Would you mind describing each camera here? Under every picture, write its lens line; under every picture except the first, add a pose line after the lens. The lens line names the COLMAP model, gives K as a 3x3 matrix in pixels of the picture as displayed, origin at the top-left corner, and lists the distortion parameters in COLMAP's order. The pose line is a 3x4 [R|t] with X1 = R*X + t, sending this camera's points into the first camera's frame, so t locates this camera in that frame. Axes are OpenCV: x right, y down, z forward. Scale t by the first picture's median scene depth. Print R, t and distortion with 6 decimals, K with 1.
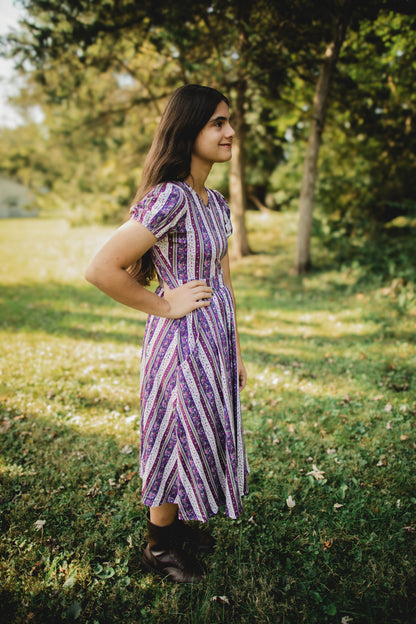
lens RADIAL K [[427.3, 0, 208.0], [0, 427.3, 312.0], [0, 0, 1]] dist [-0.060783, 0.054920]
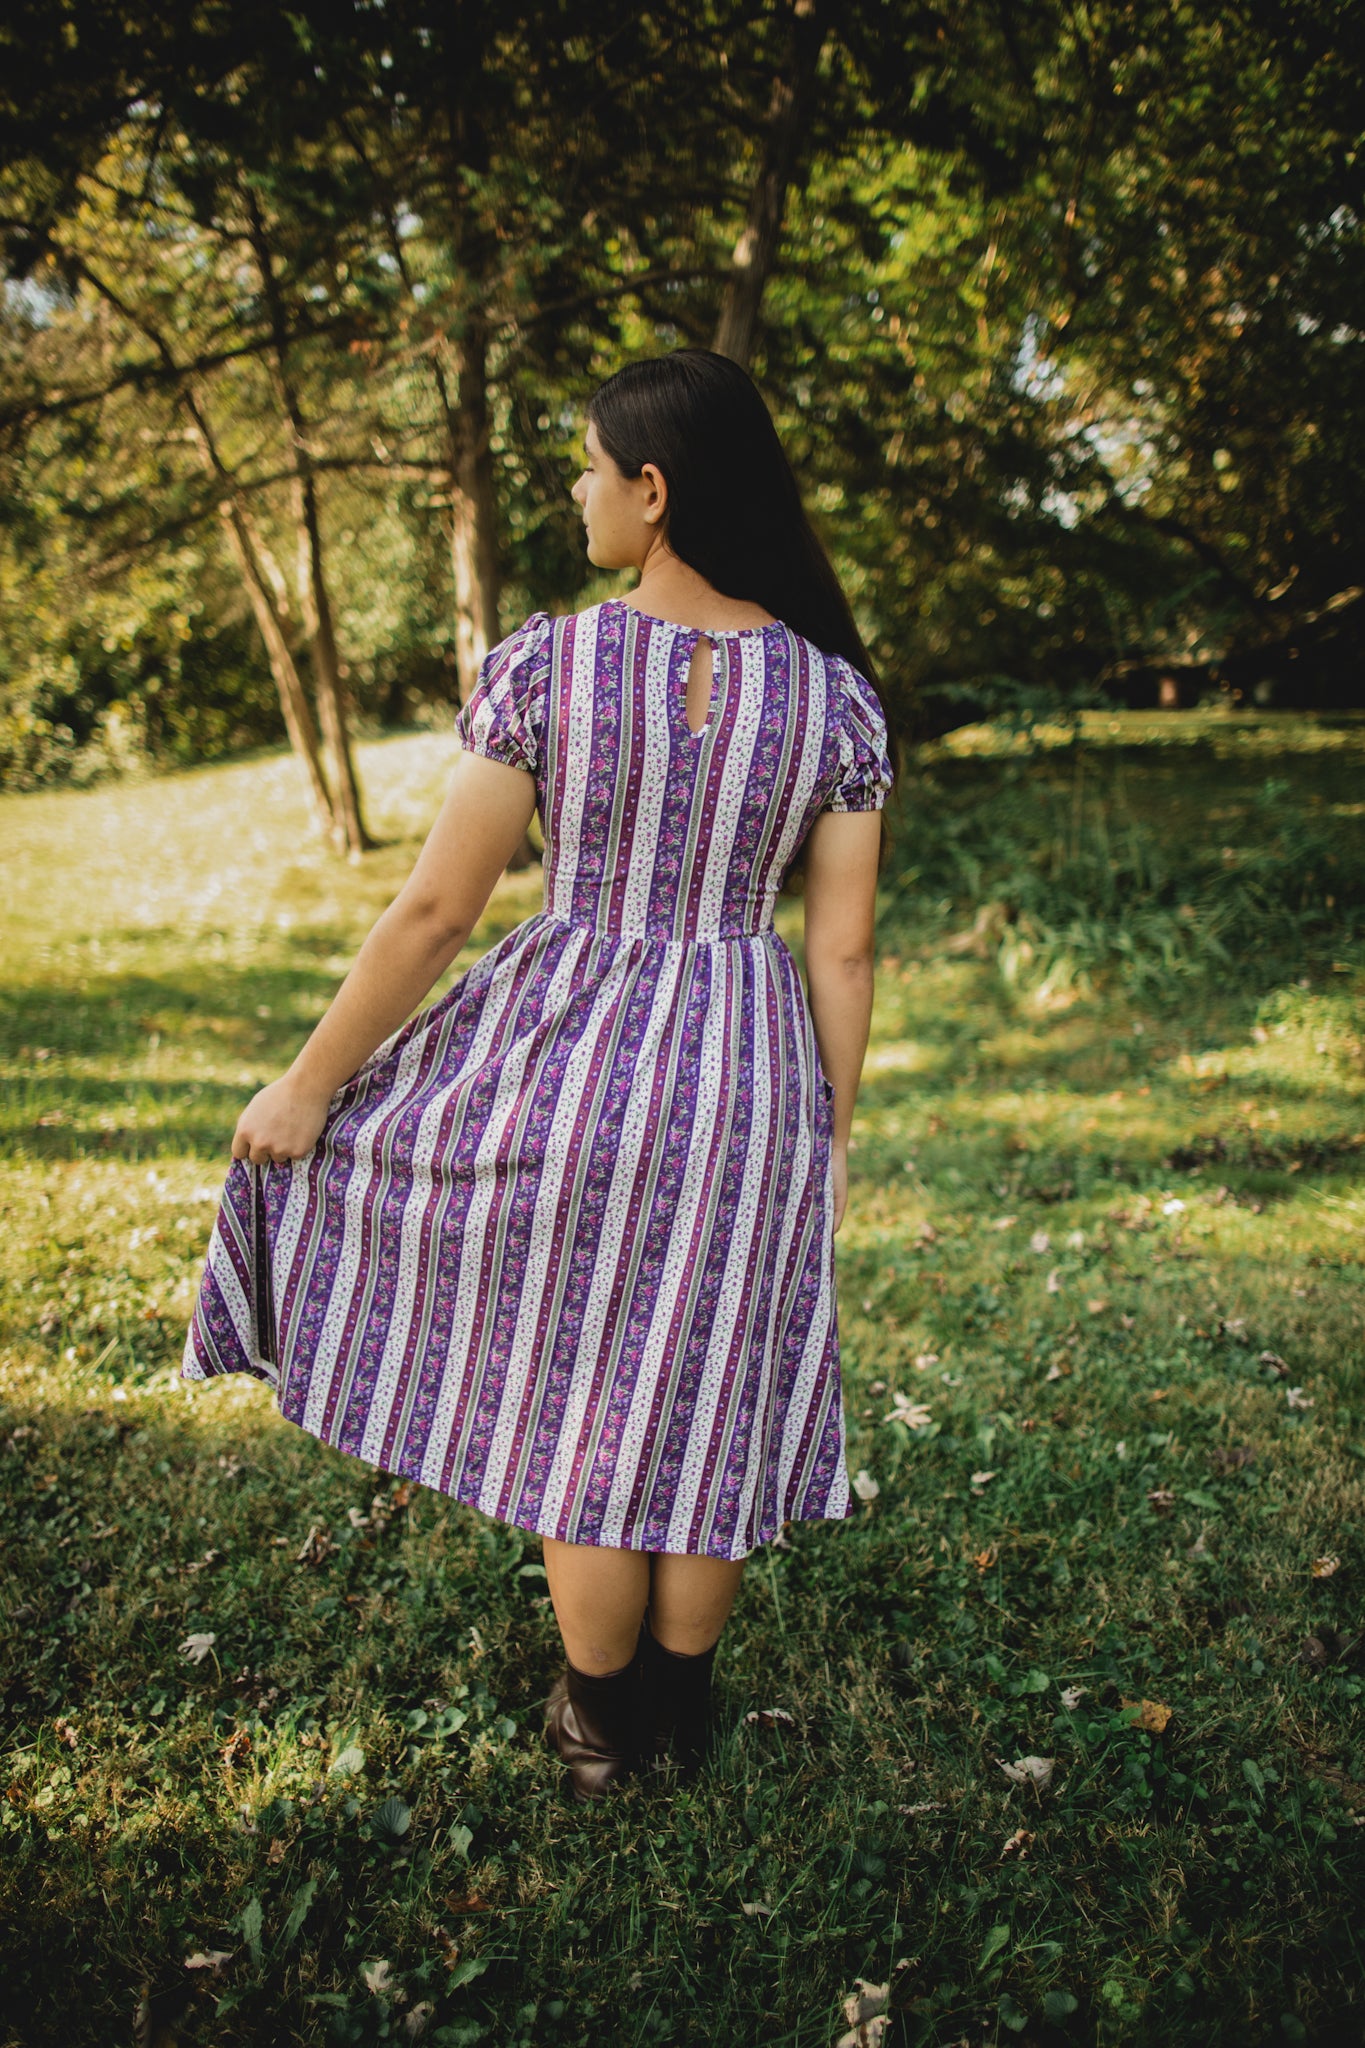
lens RADIAL K [[1402.3, 0, 682.5], [0, 1402.3, 1024.0], [0, 0, 1]] dist [-0.060783, 0.054920]
pose [[0.970416, -0.076157, 0.229114, -0.116116], [0.081259, 0.996609, -0.012903, 0.022889], [-0.227354, 0.031139, 0.973314, -0.098631]]
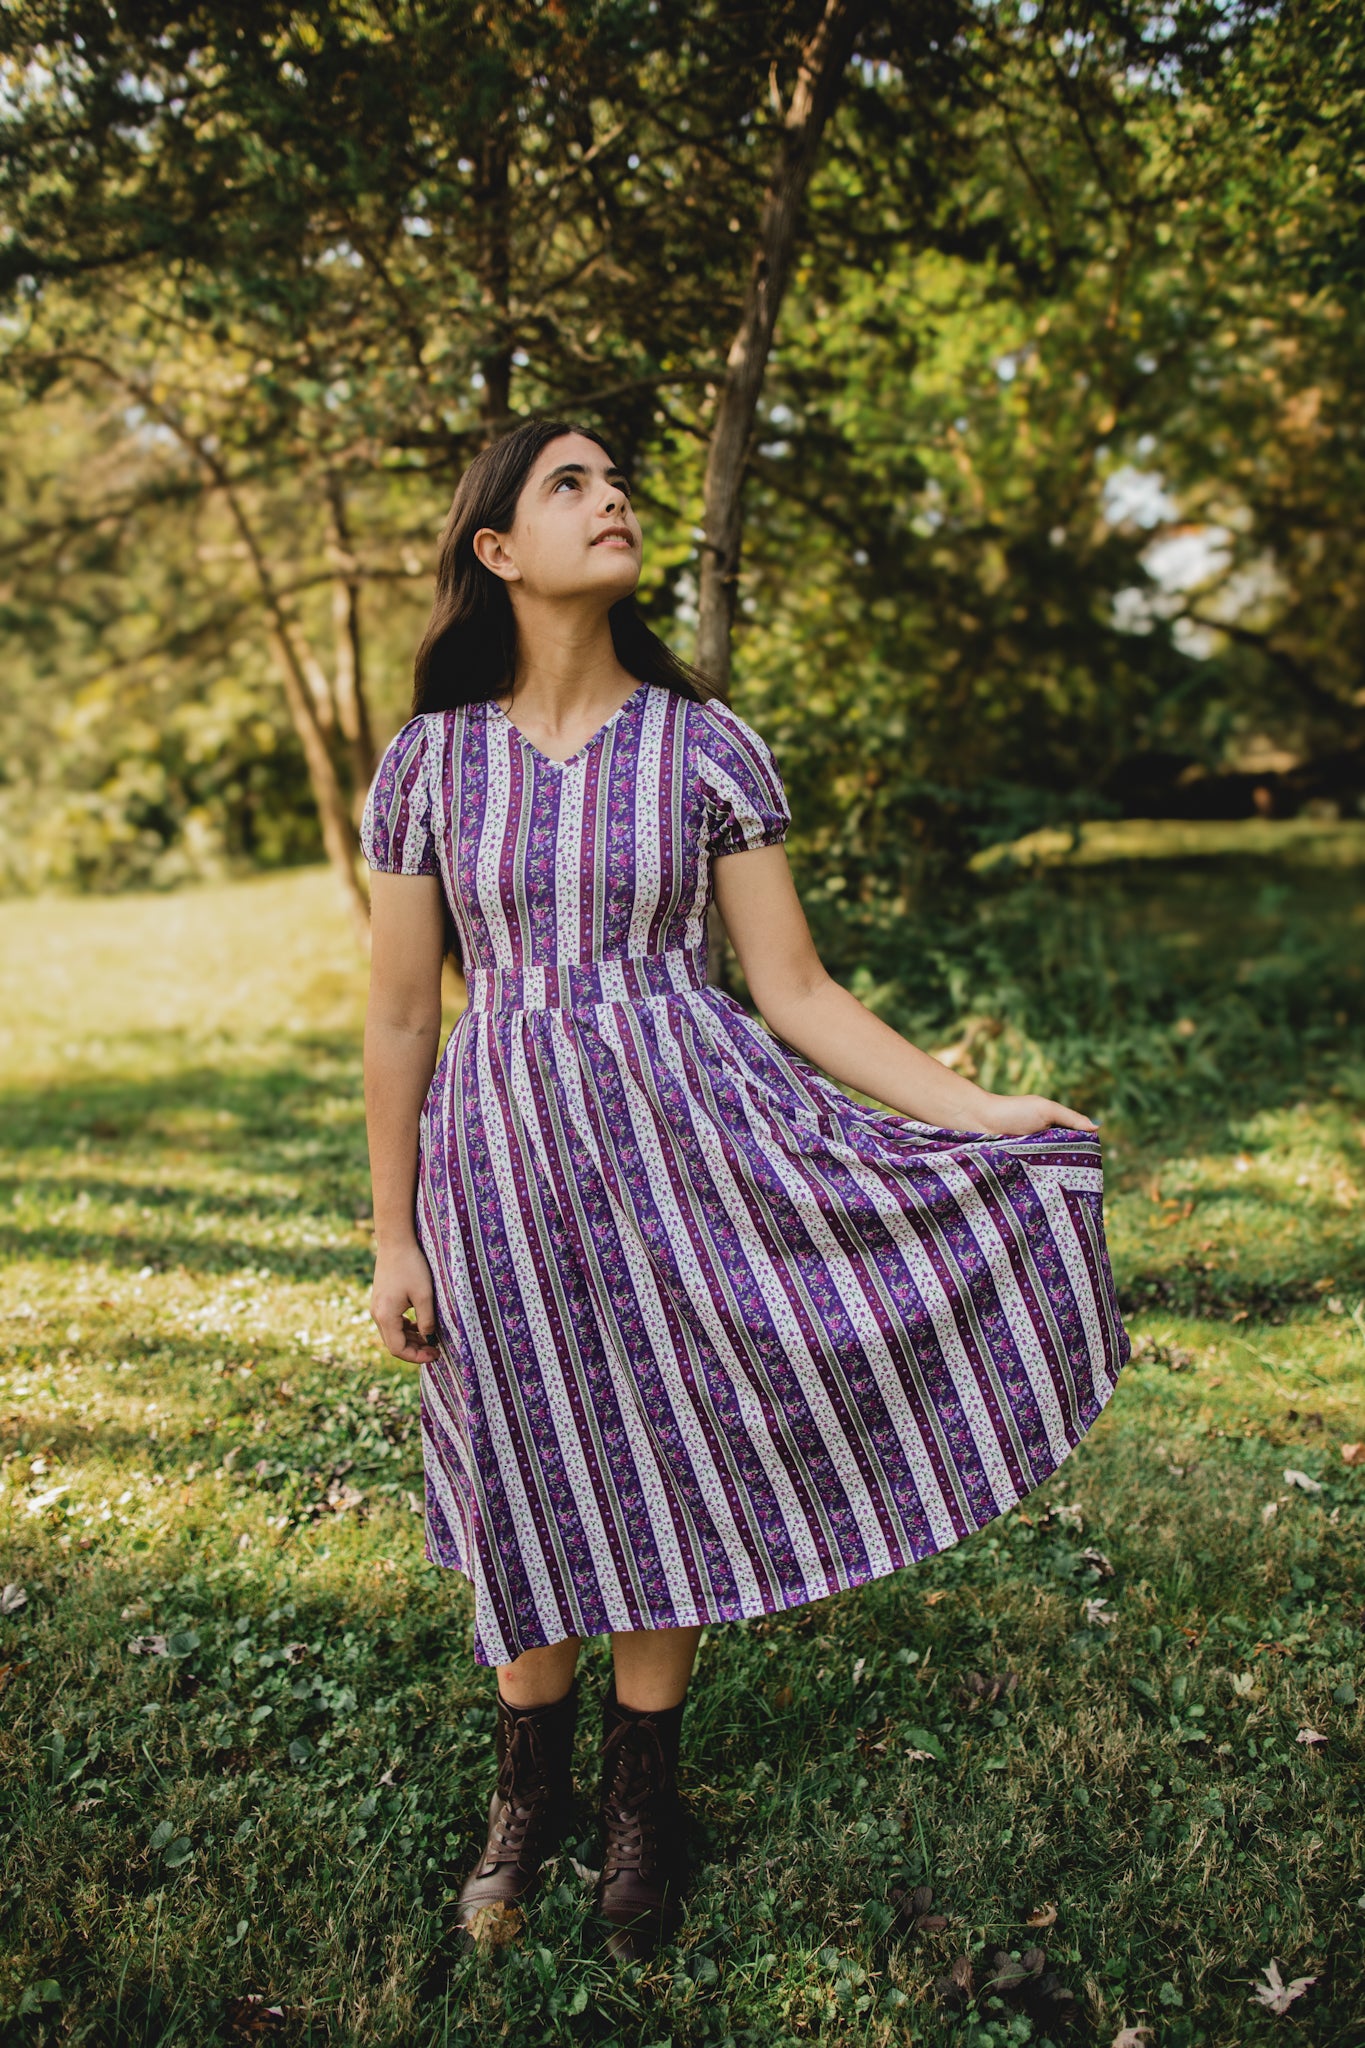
lens RADIAL K [[1402.3, 0, 682.5], [0, 1402.3, 1024.0], [0, 0, 1]] dist [-0.060783, 0.054920]
pose [[0.987142, -0.043844, 0.153716, 0.096673], [0.059149, 0.993579, -0.096452, 0.029124], [-0.148500, 0.104304, 0.983396, -0.048804]]
